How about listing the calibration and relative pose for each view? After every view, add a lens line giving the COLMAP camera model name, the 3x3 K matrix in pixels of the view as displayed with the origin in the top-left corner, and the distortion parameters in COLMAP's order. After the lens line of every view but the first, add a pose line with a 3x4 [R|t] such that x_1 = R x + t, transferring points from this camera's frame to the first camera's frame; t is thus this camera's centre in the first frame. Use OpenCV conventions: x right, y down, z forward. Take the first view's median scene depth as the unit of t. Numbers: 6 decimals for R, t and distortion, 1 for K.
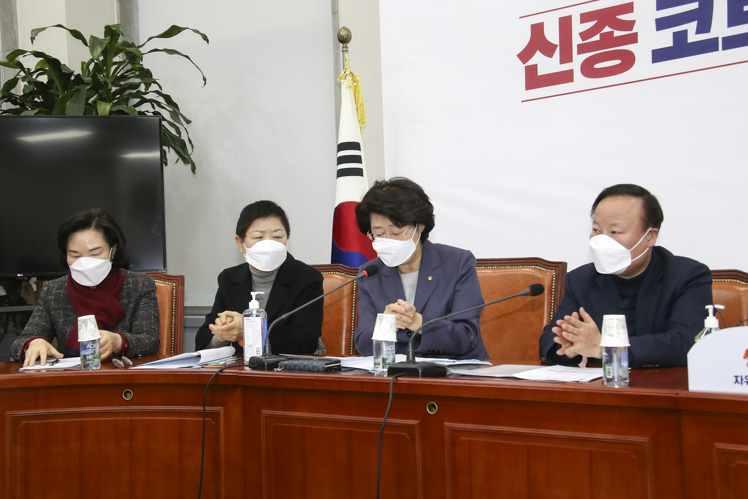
lens RADIAL K [[1118.5, 0, 376.1], [0, 1118.5, 230.7], [0, 0, 1]] dist [0.047619, 0.631016]
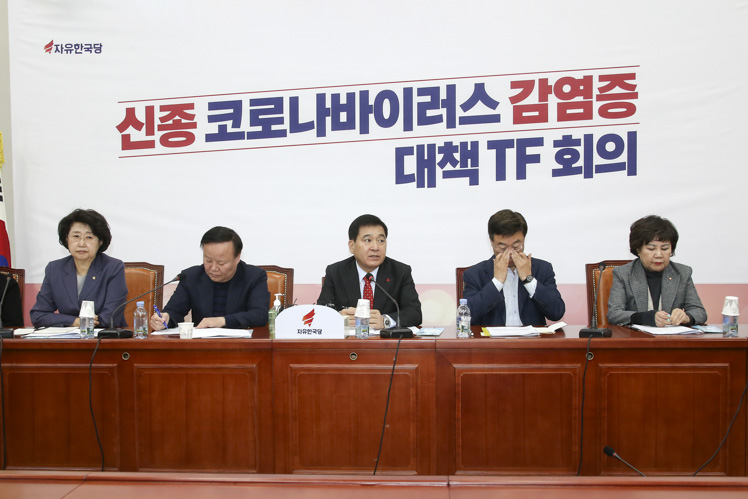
lens RADIAL K [[783.7, 0, 377.3], [0, 783.7, 271.7], [0, 0, 1]] dist [-0.055098, 0.004093]
pose [[0.855352, -0.000132, 0.518048, -0.128282], [-0.027490, 0.998579, 0.045644, -0.018586], [-0.517318, -0.053282, 0.854133, -0.108149]]
